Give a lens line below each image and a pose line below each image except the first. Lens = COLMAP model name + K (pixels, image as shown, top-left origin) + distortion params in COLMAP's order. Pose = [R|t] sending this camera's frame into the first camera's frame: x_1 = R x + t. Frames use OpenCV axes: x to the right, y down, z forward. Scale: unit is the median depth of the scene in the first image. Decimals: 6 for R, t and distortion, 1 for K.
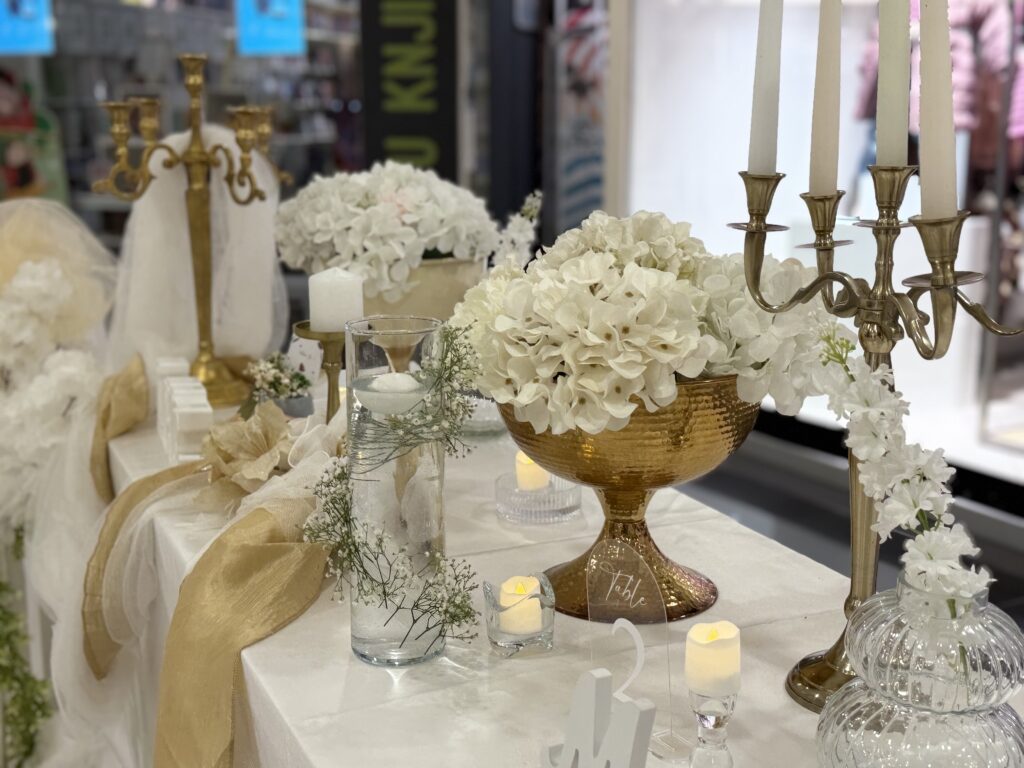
lens RADIAL K [[1371.3, 0, 512.0], [0, 1371.3, 384.0], [0, 0, 1]] dist [0.120310, -0.006952]
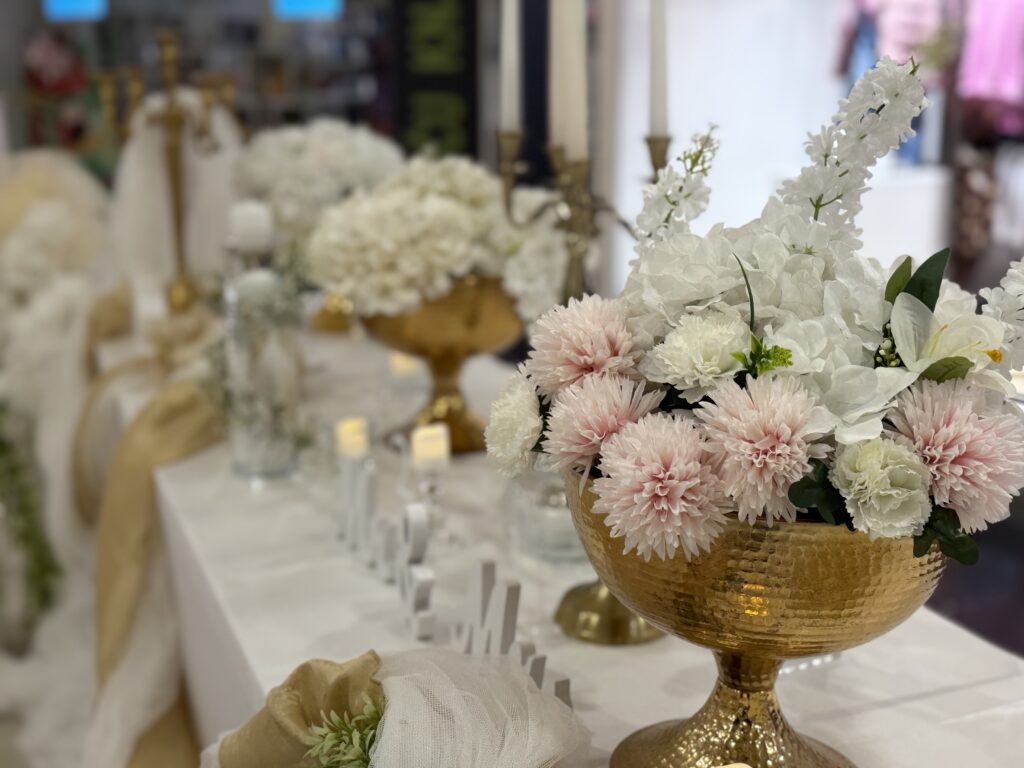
lens RADIAL K [[1371.3, 0, 512.0], [0, 1371.3, 384.0], [0, 0, 1]] dist [0.120310, -0.006952]
pose [[0.998875, 0.006010, -0.047040, 0.149834], [-0.004532, 0.999495, 0.031460, 0.038104], [0.047205, -0.031211, 0.998397, -0.251308]]
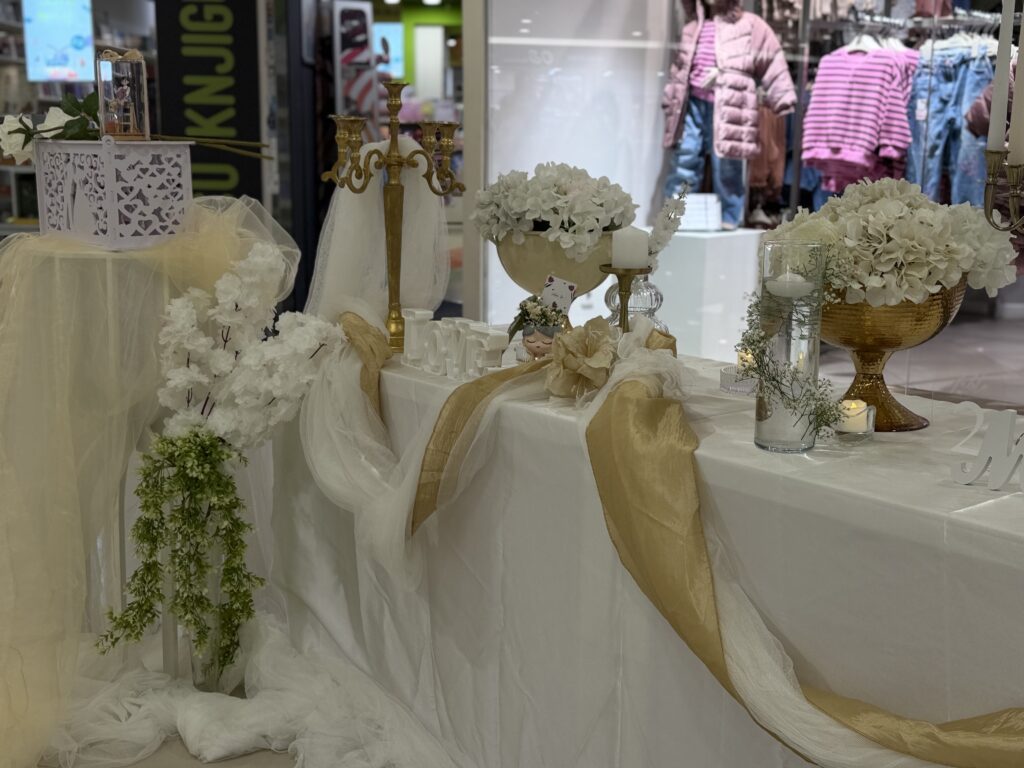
lens RADIAL K [[1371.3, 0, 512.0], [0, 1371.3, 384.0], [0, 0, 1]] dist [0.120310, -0.006952]
pose [[0.968897, -0.037469, 0.244610, -0.504321], [0.043597, 0.998855, -0.019683, 0.087824], [-0.243593, 0.029735, 0.969422, -0.316790]]
